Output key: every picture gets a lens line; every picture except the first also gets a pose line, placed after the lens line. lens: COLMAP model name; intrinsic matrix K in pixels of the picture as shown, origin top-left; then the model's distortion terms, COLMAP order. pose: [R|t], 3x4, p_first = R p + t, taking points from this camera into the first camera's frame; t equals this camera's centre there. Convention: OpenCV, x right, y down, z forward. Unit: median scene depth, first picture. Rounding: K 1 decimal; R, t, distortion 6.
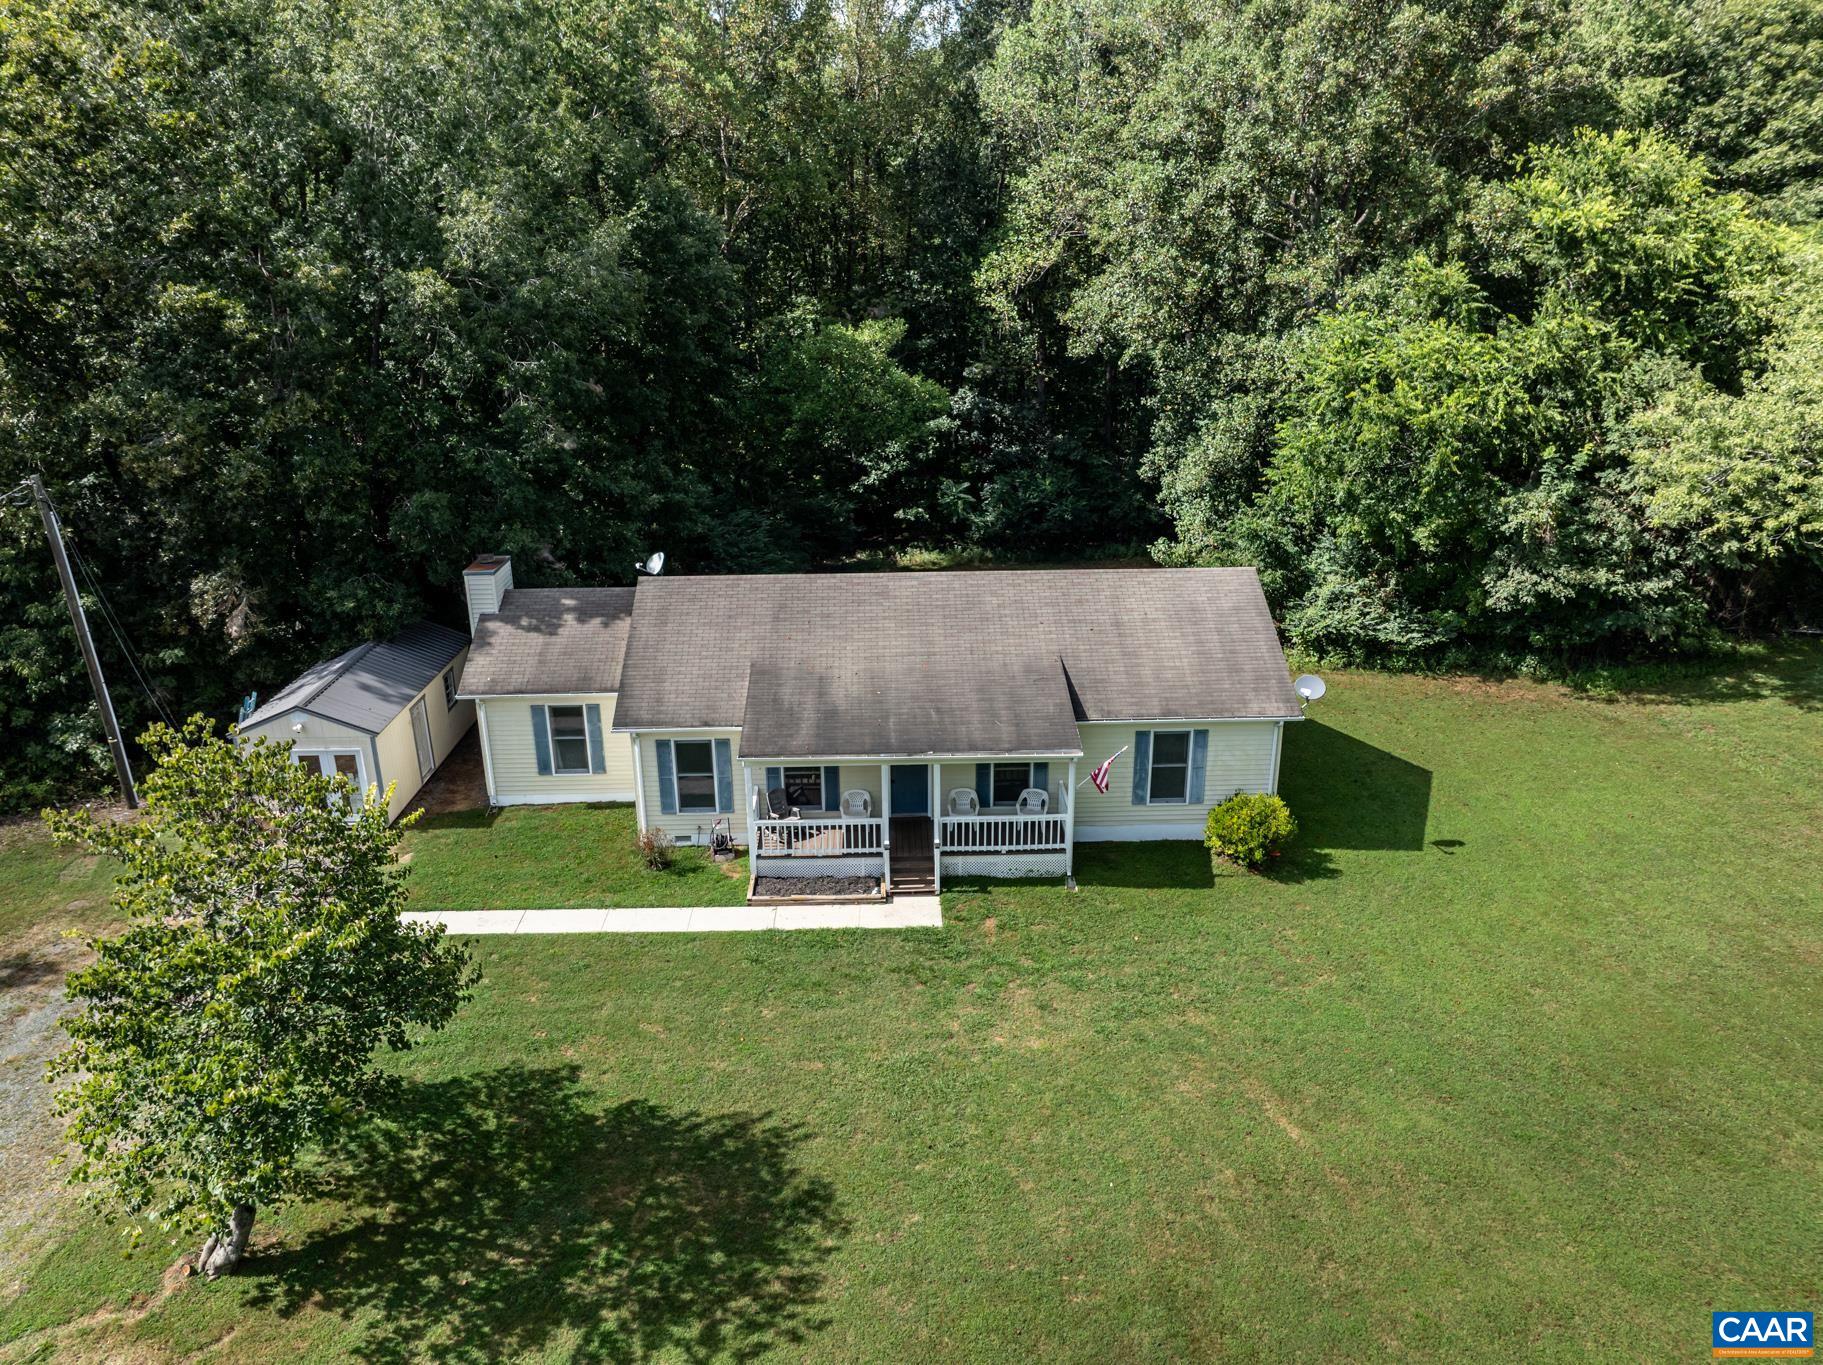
lens RADIAL K [[1313.9, 0, 914.0], [0, 1313.9, 668.4], [0, 0, 1]] dist [-0.028594, -0.002510]
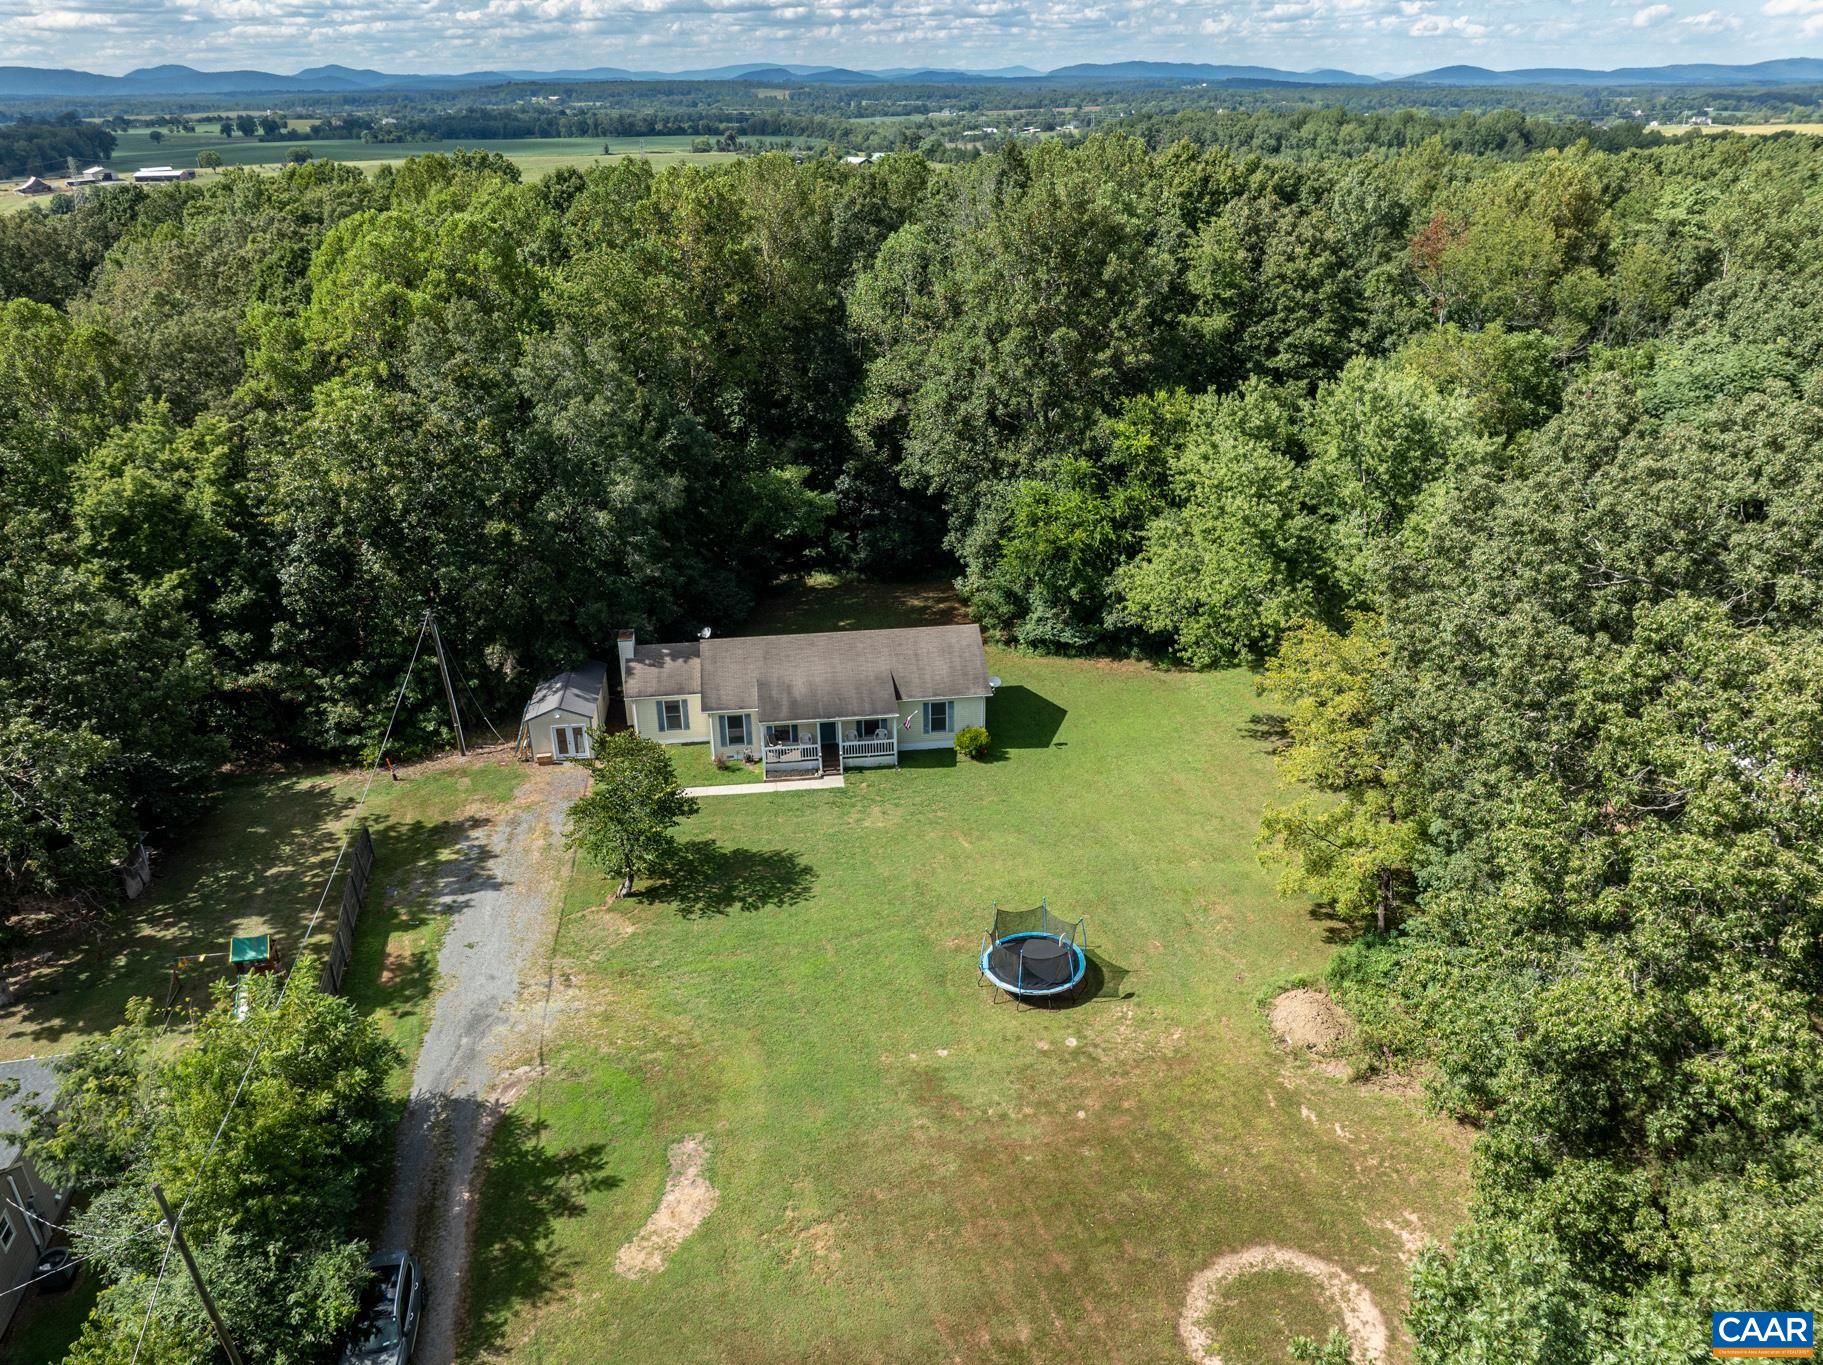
lens RADIAL K [[1313.9, 0, 915.6], [0, 1313.9, 688.2], [0, 0, 1]] dist [-0.028594, -0.002510]
pose [[0.995719, -0.042081, 0.082299, -0.035159], [0.035361, 0.996048, 0.081469, -0.159484], [-0.085402, -0.078210, 0.993272, -1.250871]]
